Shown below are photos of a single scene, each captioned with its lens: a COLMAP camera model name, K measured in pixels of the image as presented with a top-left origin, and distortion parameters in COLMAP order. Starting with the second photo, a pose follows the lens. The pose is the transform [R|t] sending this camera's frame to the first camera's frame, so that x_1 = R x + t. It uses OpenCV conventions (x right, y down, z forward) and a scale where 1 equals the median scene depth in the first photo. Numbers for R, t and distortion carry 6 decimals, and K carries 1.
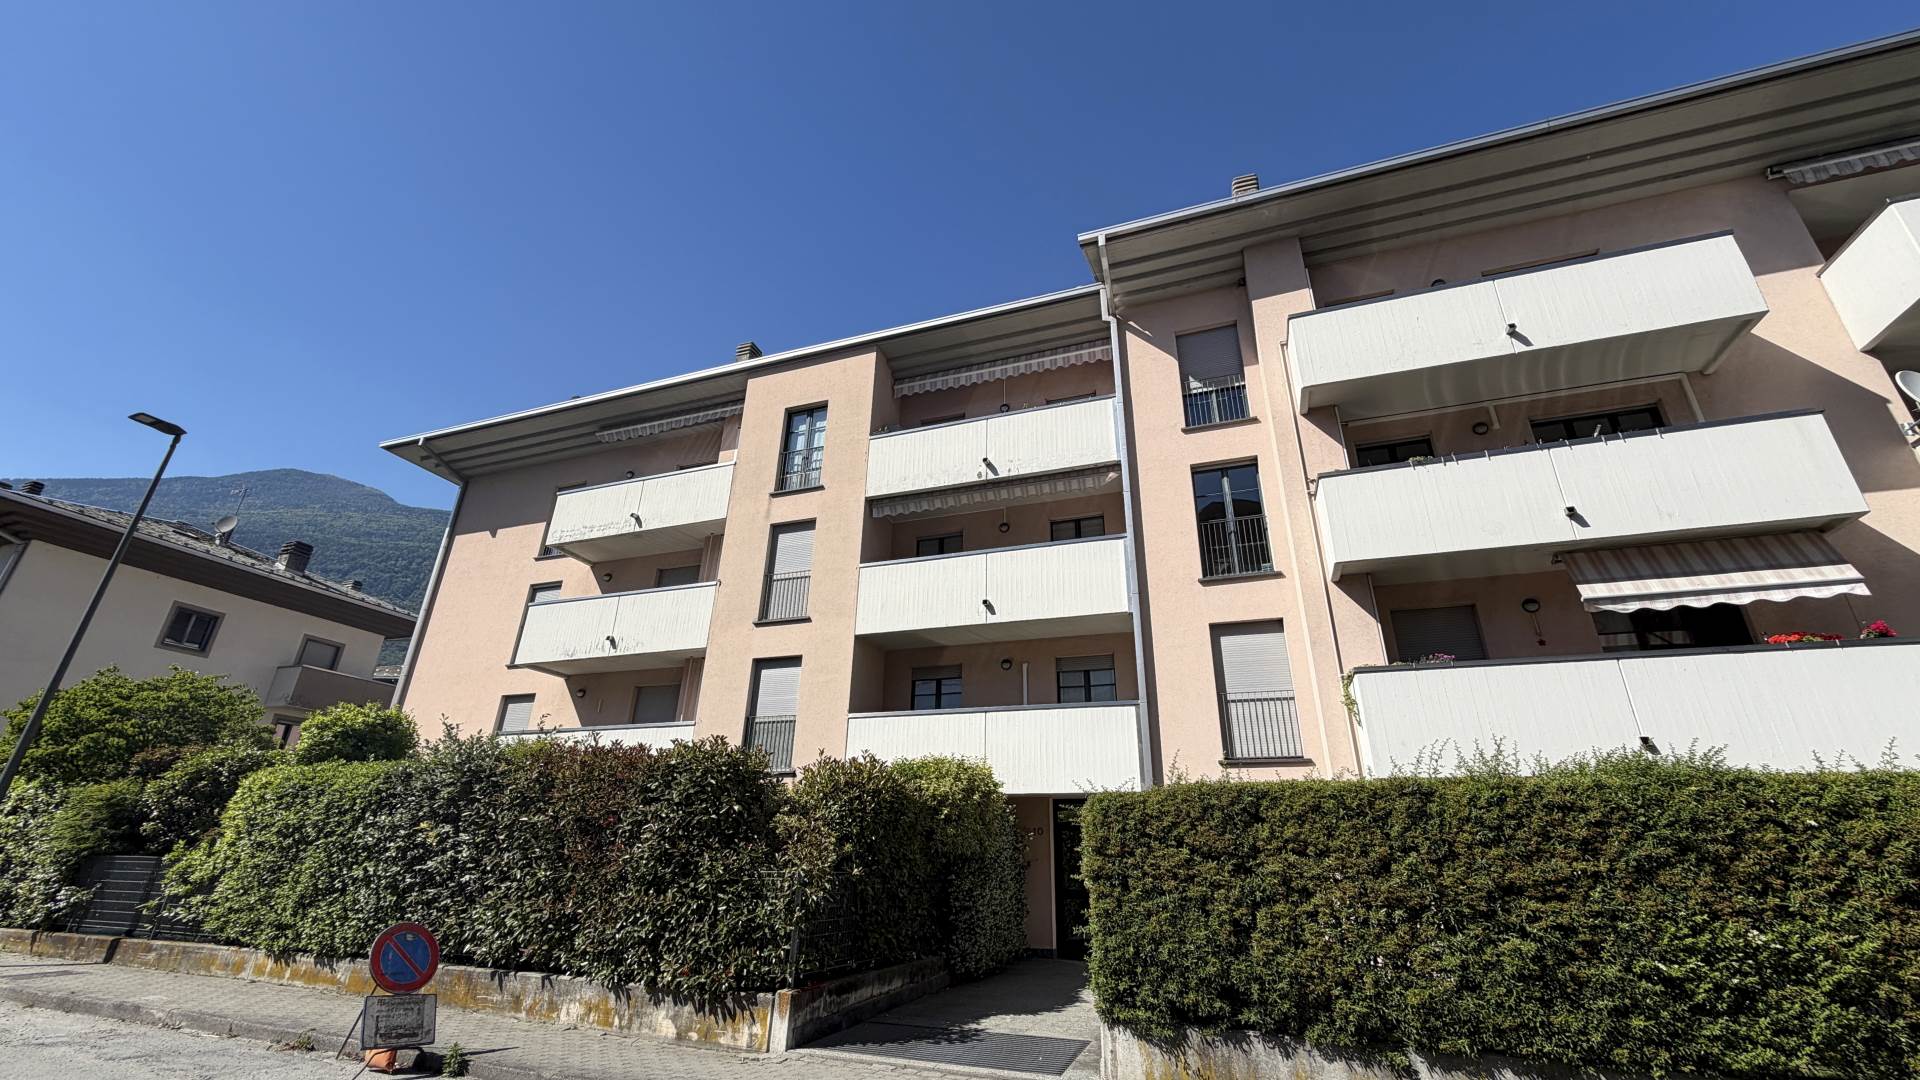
lens RADIAL K [[765.0, 0, 958.9], [0, 765.0, 531.9], [0, 0, 1]] dist [-0.001113, 0.000953]
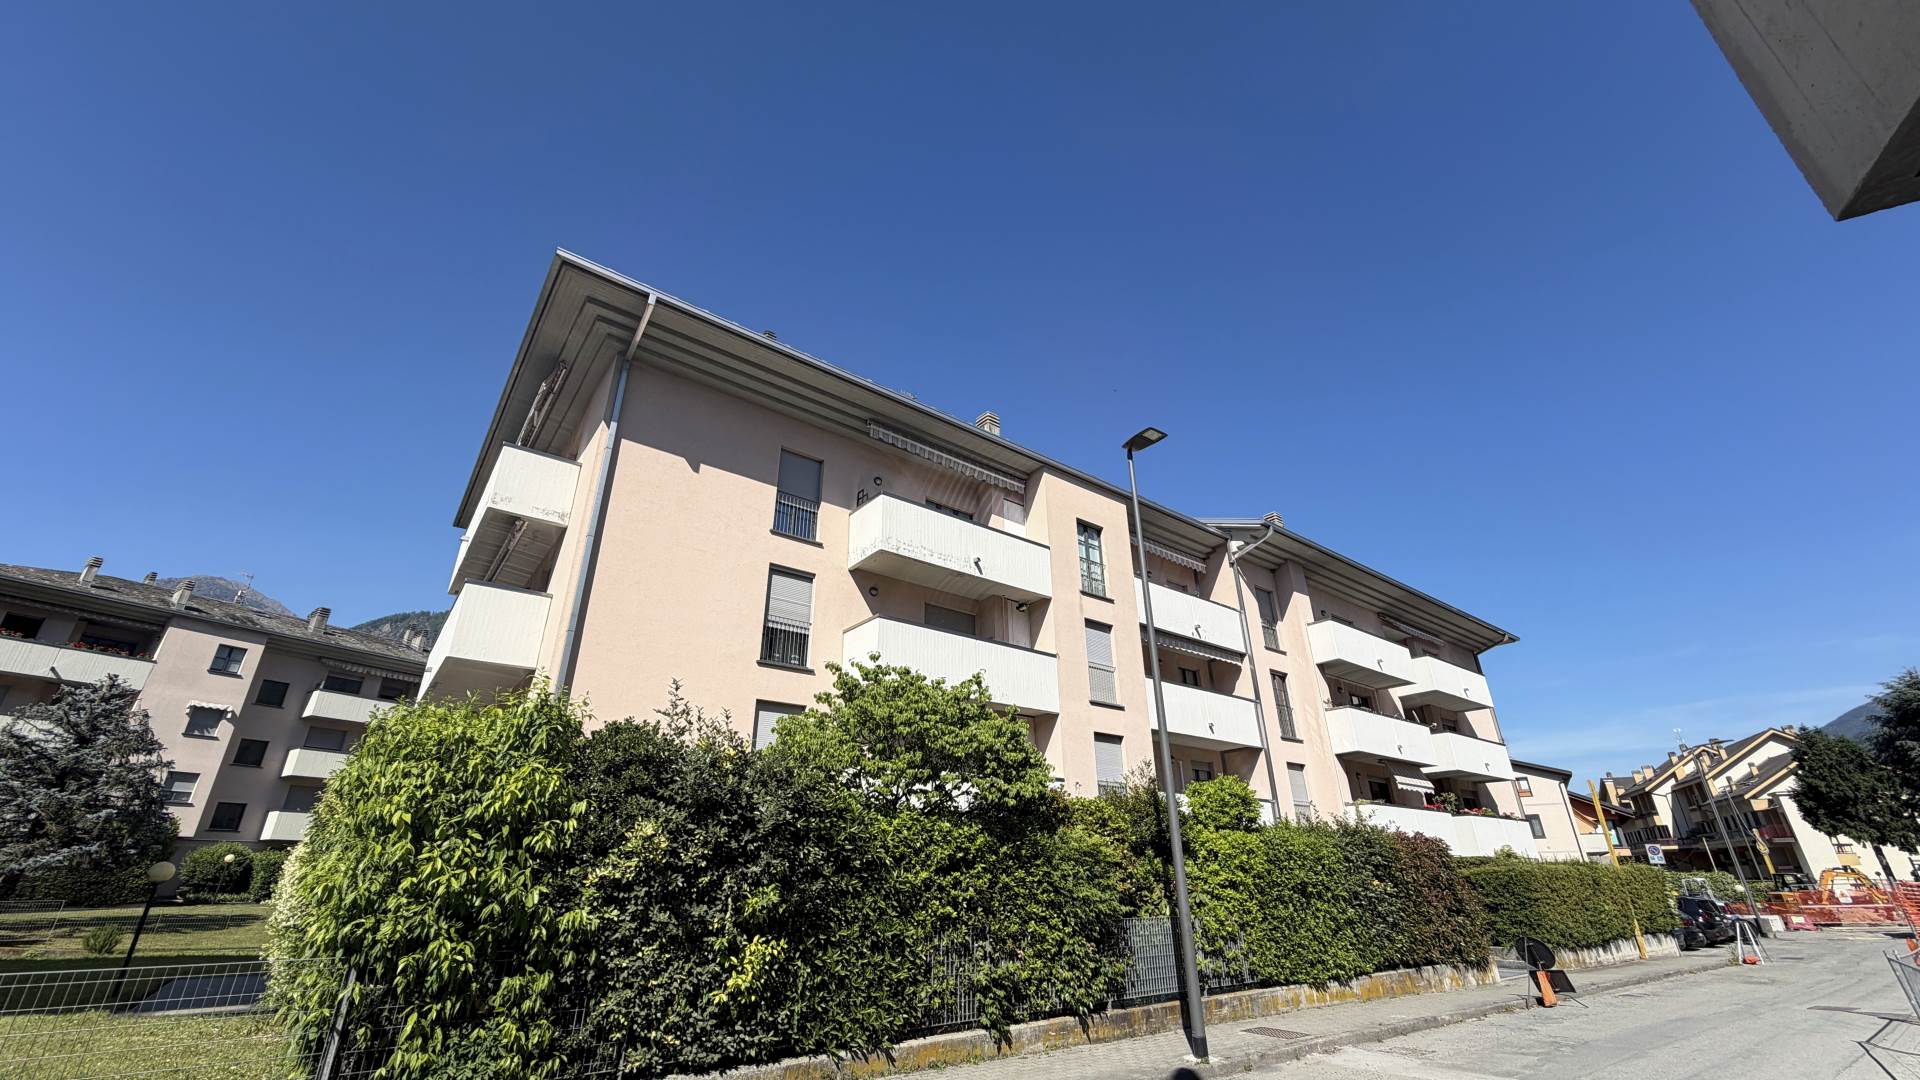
lens RADIAL K [[765.0, 0, 955.6], [0, 765.0, 544.3], [0, 0, 1]] dist [-0.001113, 0.000953]
pose [[0.530716, 0.341979, 0.775494, -1.892211], [-0.298310, 0.931806, -0.206759, 0.275370], [-0.793317, -0.121607, 0.596540, 0.677022]]
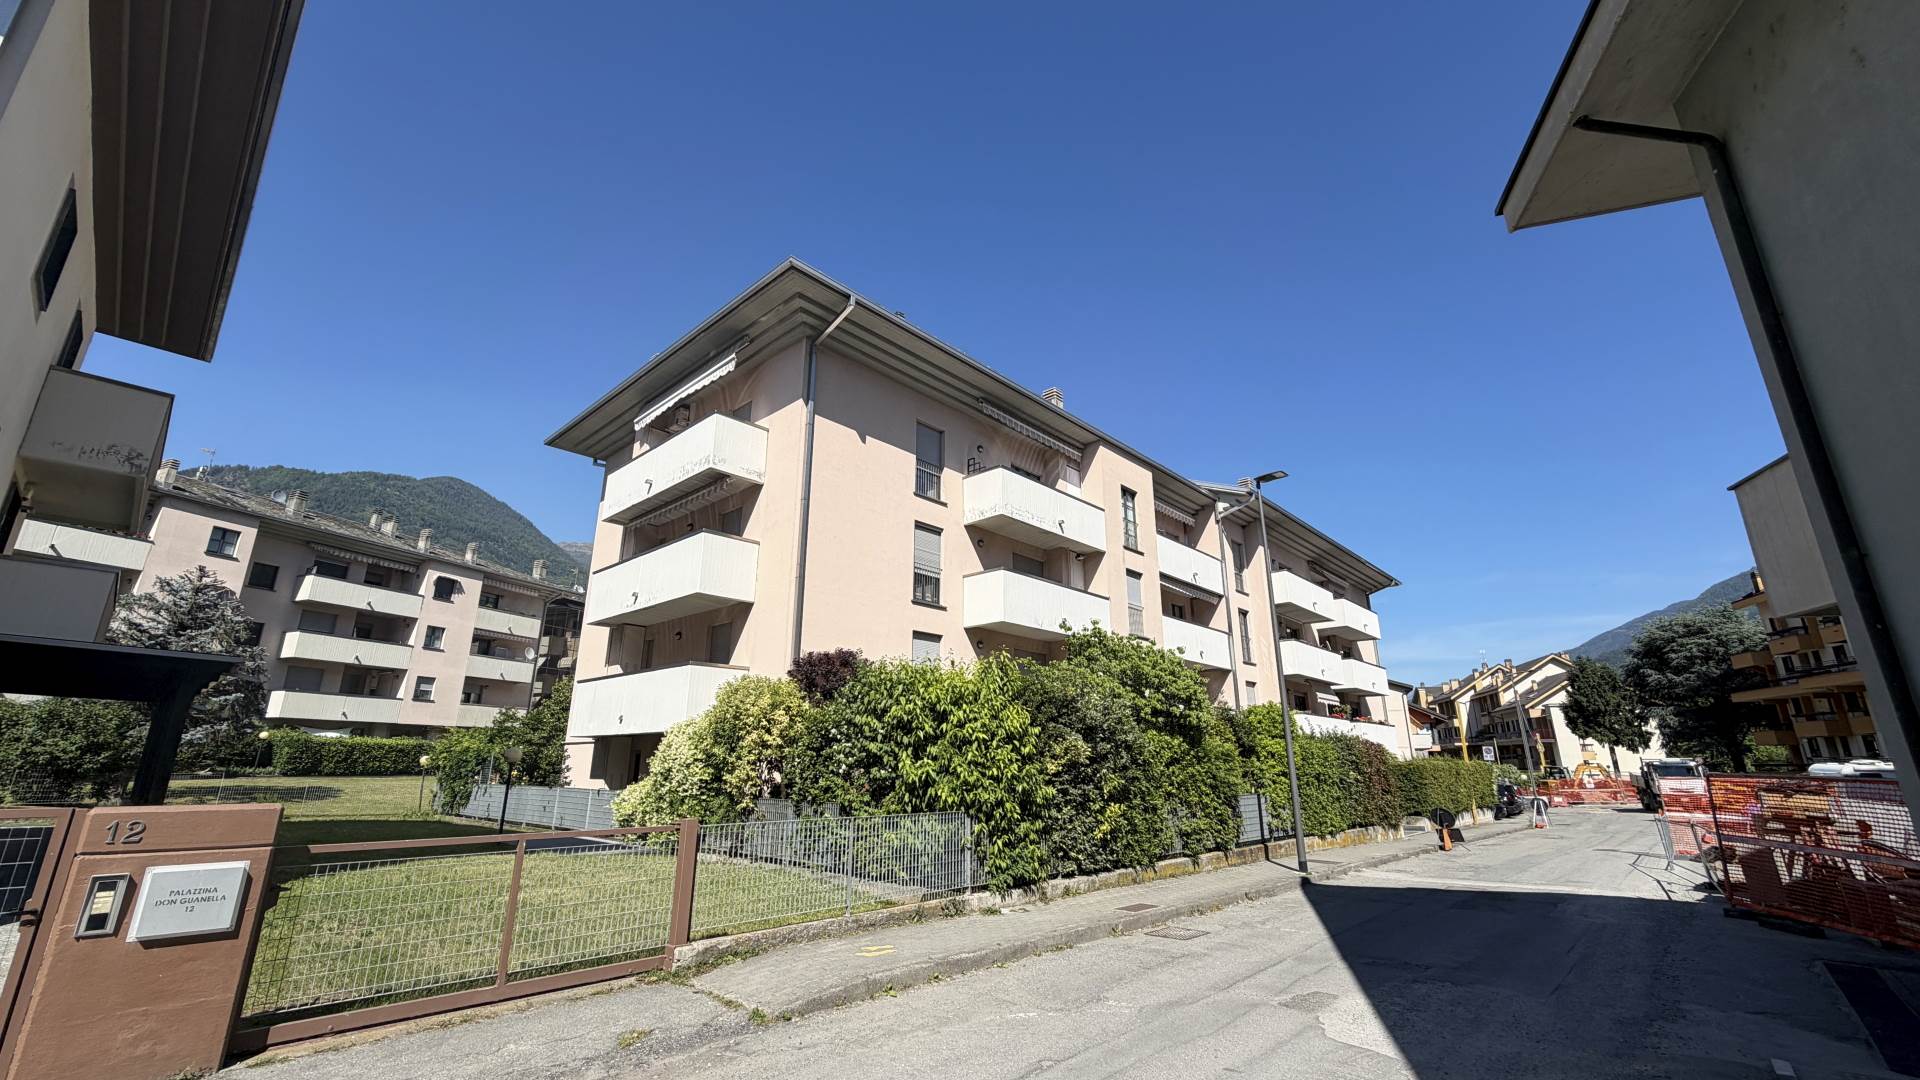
lens RADIAL K [[765.0, 0, 954.6], [0, 765.0, 544.9], [0, 0, 1]] dist [-0.001113, 0.000953]
pose [[0.389492, 0.257484, 0.884306, -2.450319], [-0.335875, 0.933717, -0.123935, 0.354687], [-0.857603, -0.248745, 0.450158, 0.911735]]
